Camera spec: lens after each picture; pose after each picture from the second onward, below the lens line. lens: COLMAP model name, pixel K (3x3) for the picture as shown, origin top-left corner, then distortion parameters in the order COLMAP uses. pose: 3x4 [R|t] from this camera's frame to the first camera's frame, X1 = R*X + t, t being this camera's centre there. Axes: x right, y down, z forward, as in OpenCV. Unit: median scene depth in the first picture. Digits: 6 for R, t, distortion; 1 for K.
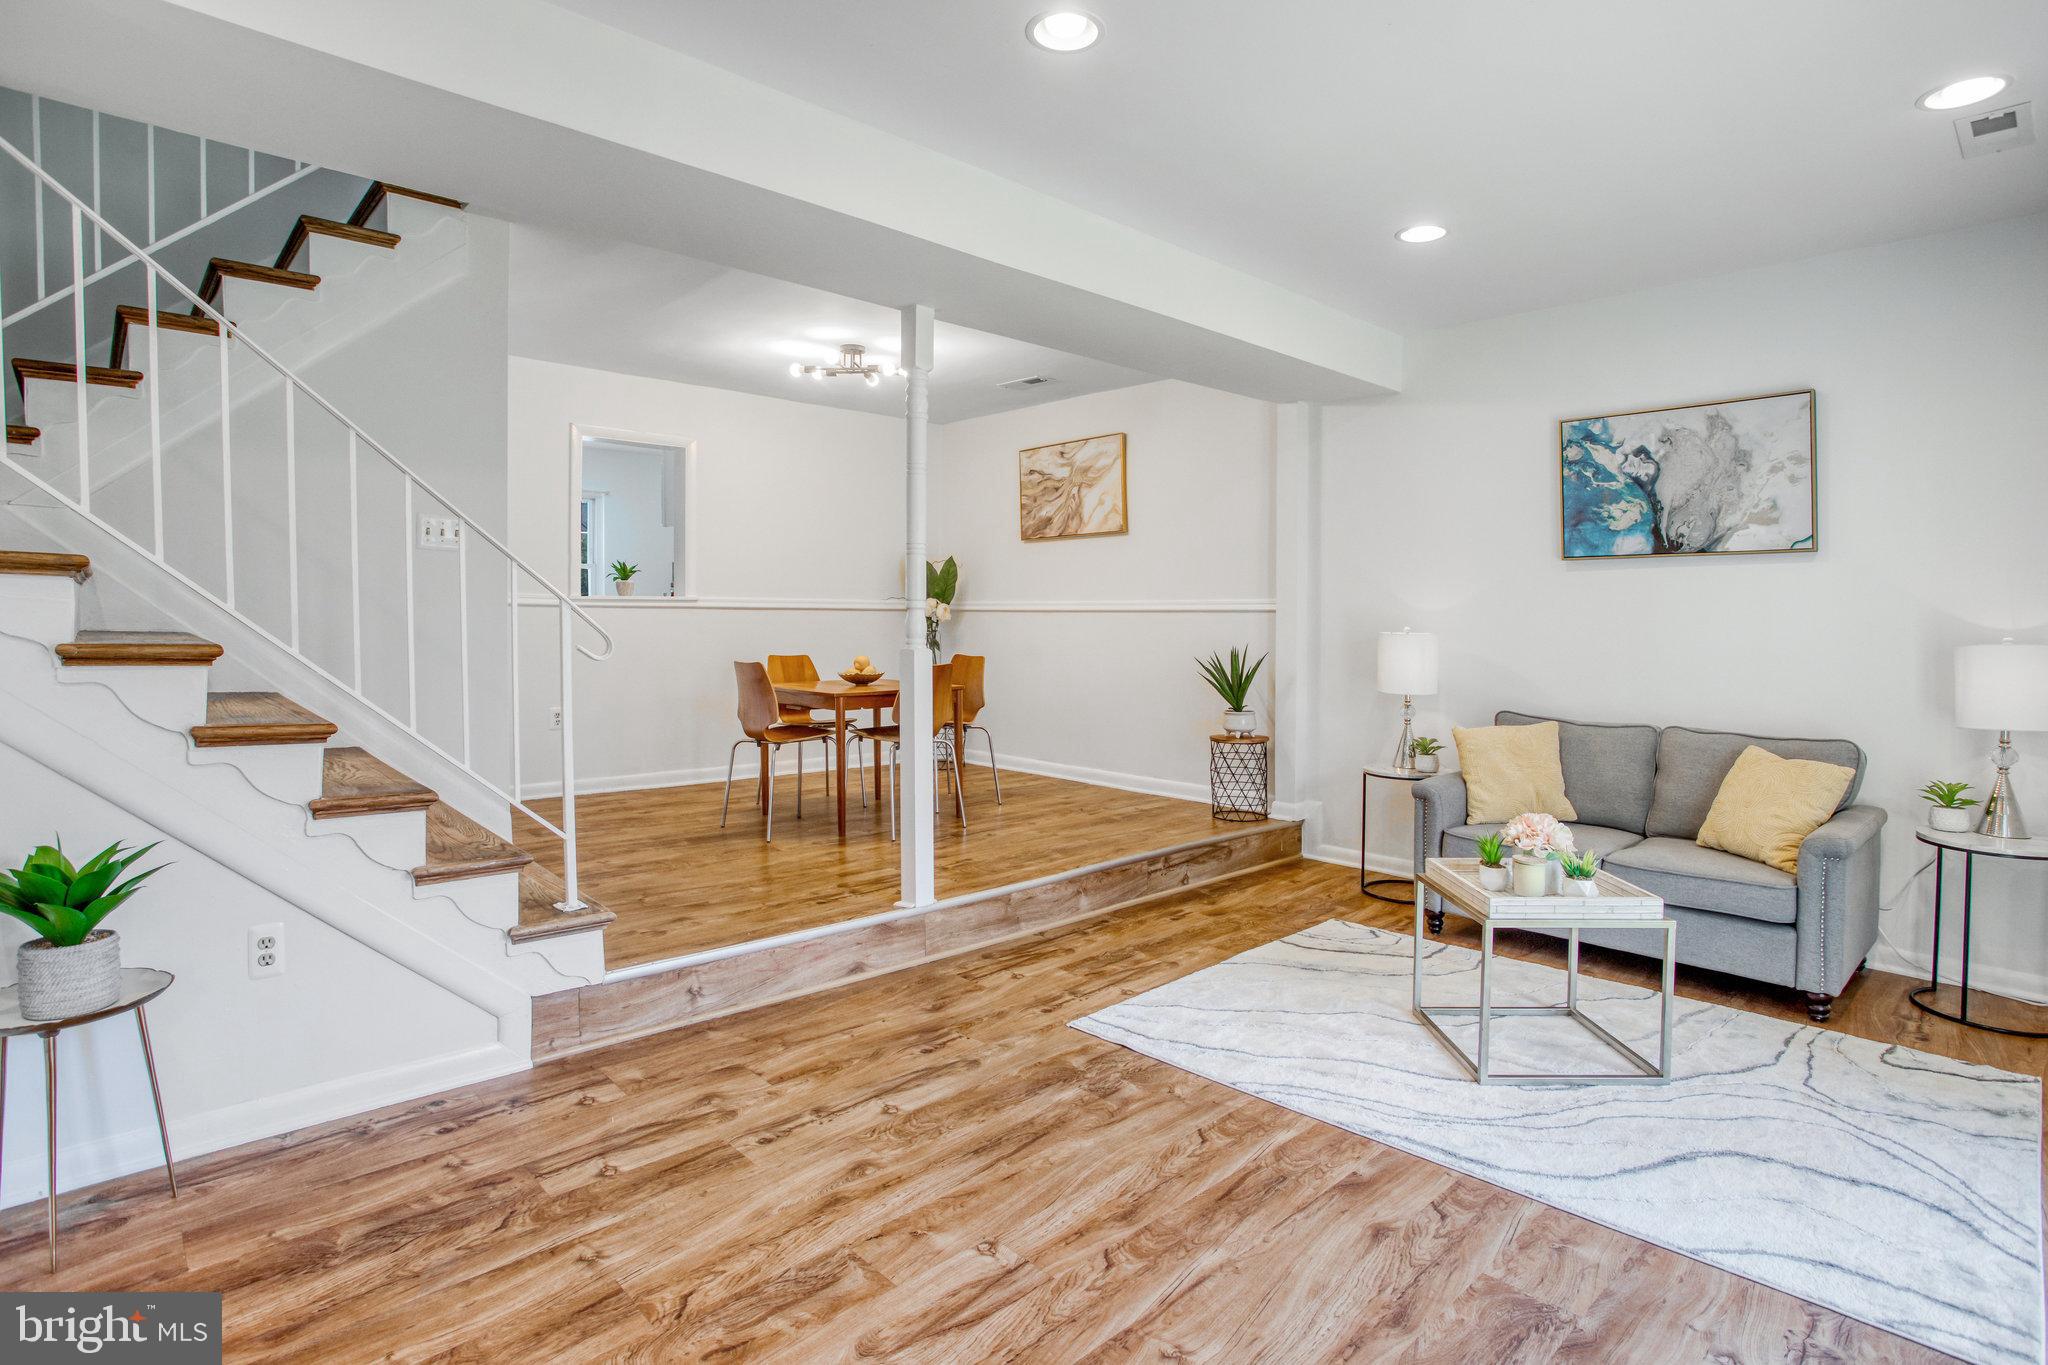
lens RADIAL K [[1013.6, 0, 1075.0], [0, 1013.6, 647.7], [0, 0, 1]] dist [-0.065420, 0.024178]
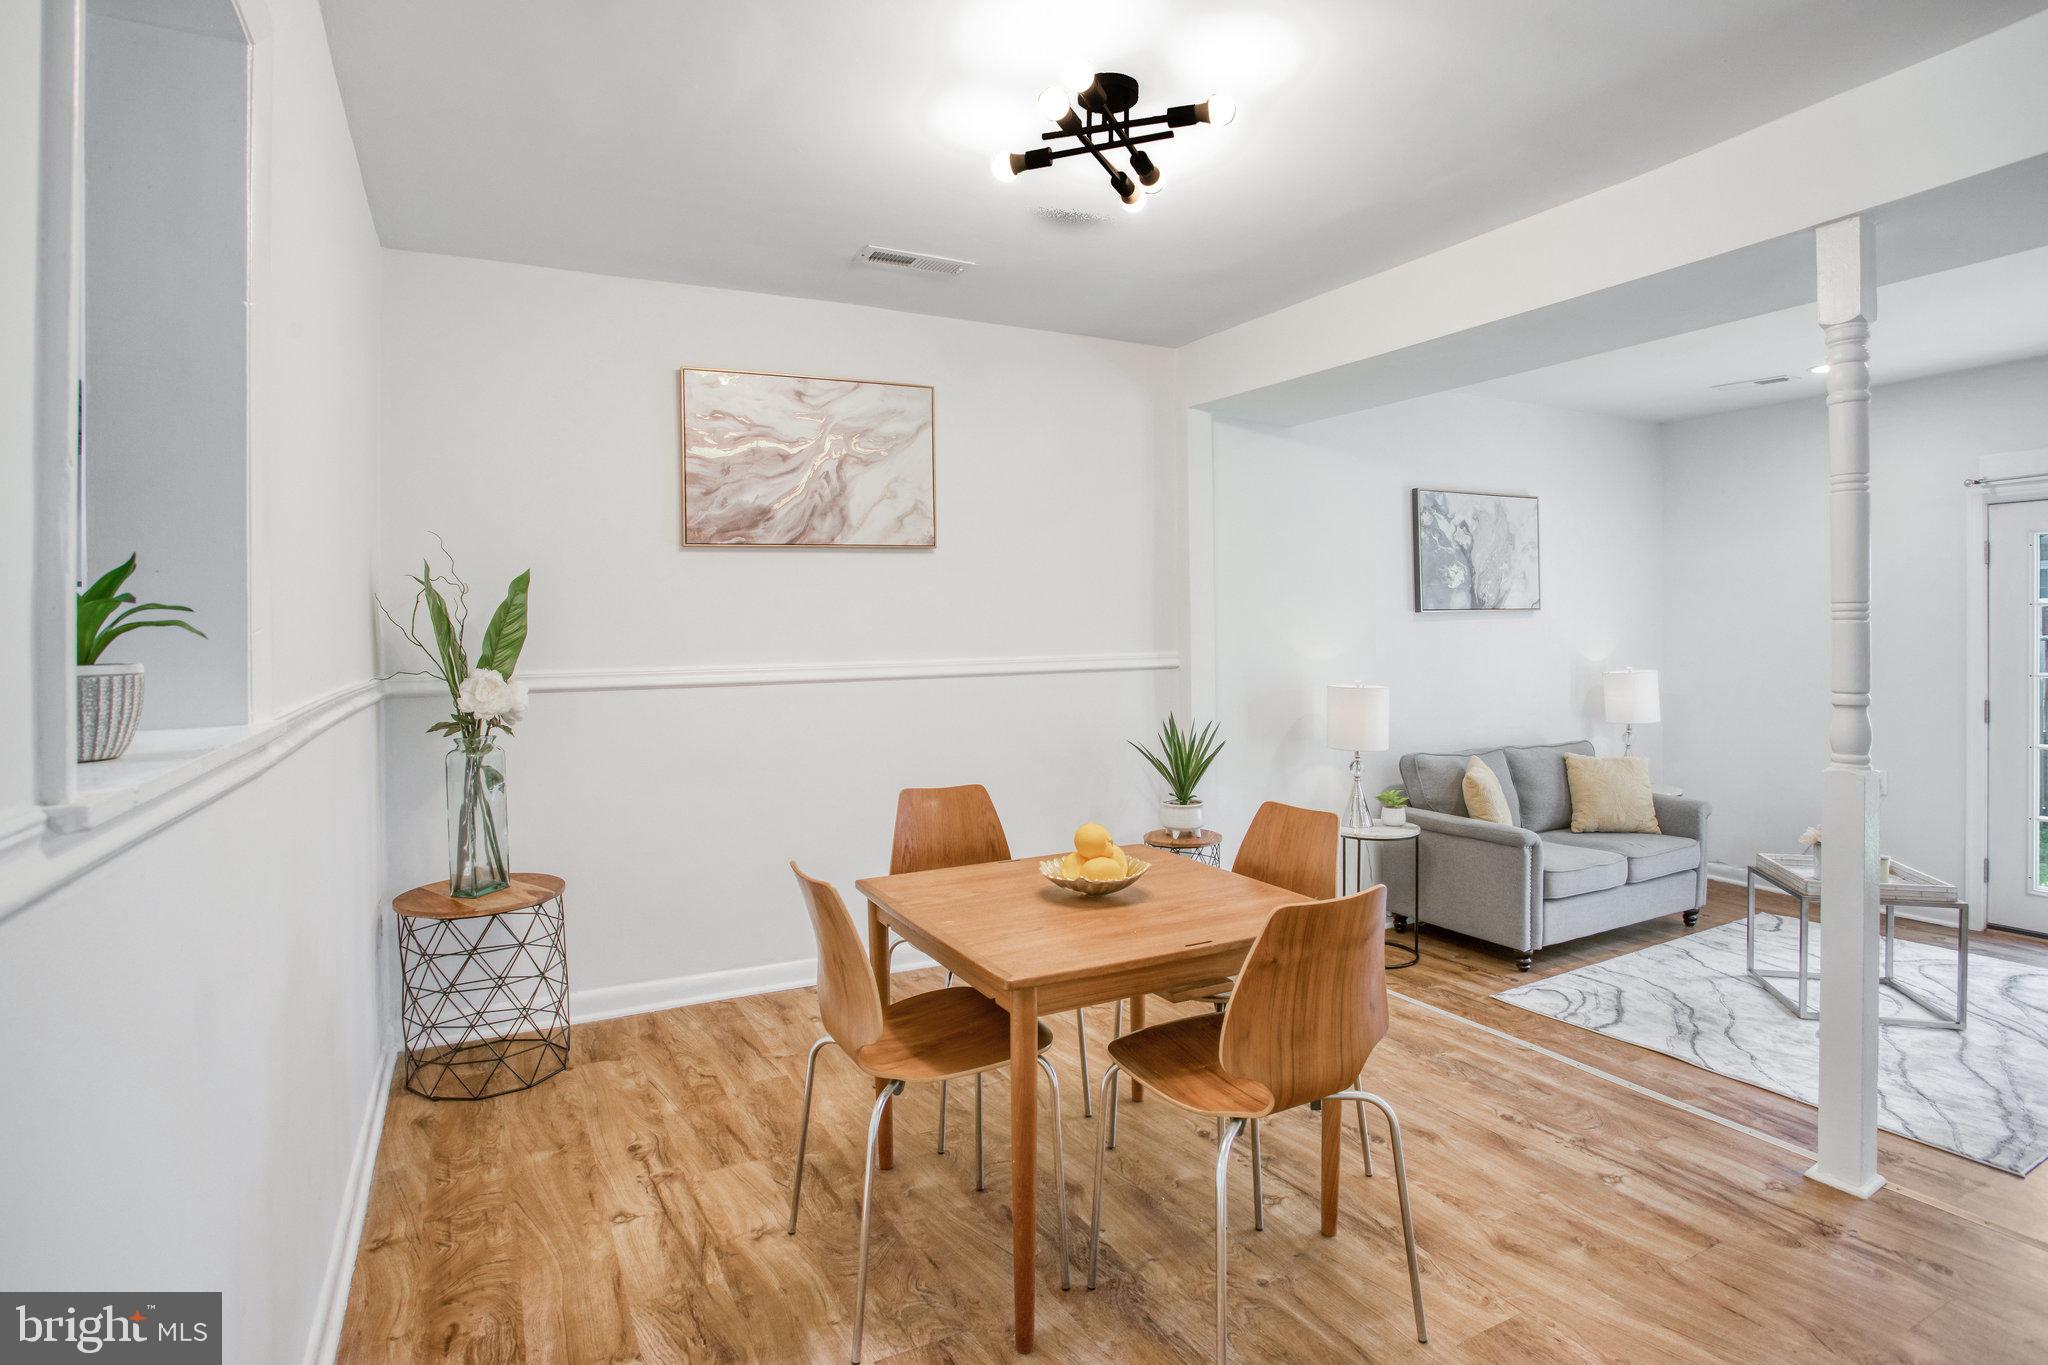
lens RADIAL K [[1013.6, 0, 1060.8], [0, 1013.6, 638.1], [0, 0, 1]] dist [-0.065420, 0.024178]
pose [[0.317313, -0.016331, 0.948180, -0.740070], [0.047421, 0.998874, 0.001334, -0.083370], [-0.947134, 0.044540, 0.317730, 1.070012]]
